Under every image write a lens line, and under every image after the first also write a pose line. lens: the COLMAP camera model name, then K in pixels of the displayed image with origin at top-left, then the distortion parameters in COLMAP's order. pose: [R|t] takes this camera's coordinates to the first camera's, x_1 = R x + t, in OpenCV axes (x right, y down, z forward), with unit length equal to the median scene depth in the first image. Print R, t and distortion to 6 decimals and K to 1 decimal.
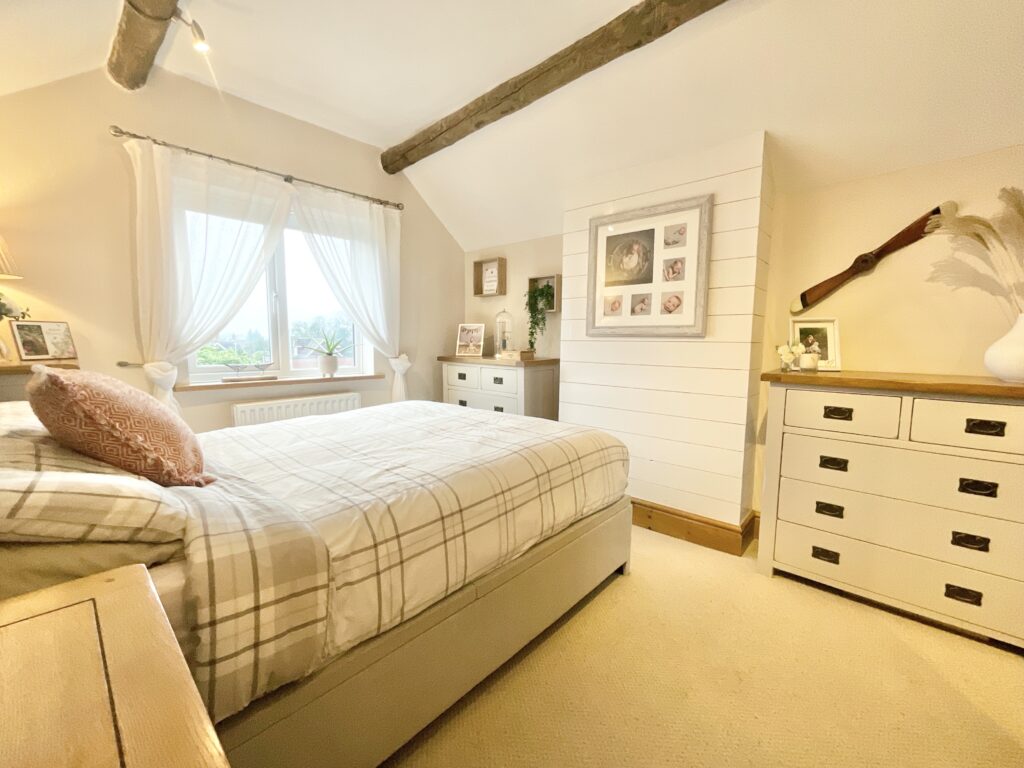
lens RADIAL K [[423.5, 0, 502.3], [0, 423.5, 383.9], [0, 0, 1]] dist [-0.006424, 0.000055]
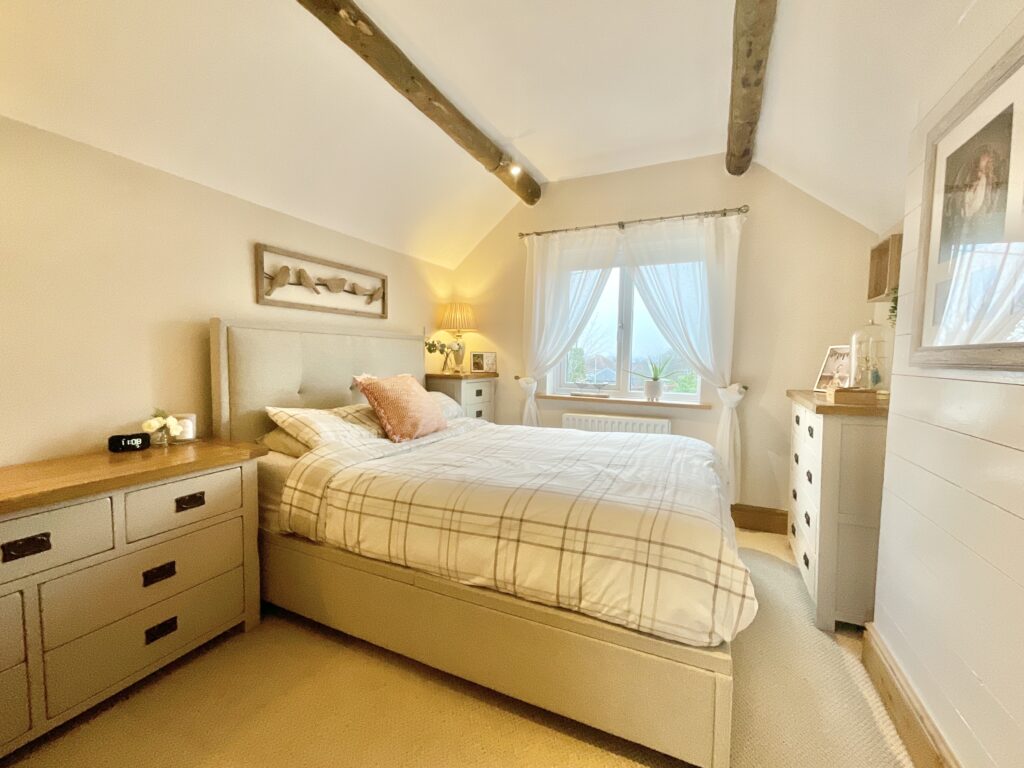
lens RADIAL K [[423.5, 0, 502.3], [0, 423.5, 383.9], [0, 0, 1]] dist [-0.006424, 0.000055]
pose [[0.303057, 0.060228, -0.951067, 0.878967], [-0.112973, 0.993234, 0.026899, -0.086183], [0.946252, 0.099293, 0.307810, 0.650797]]
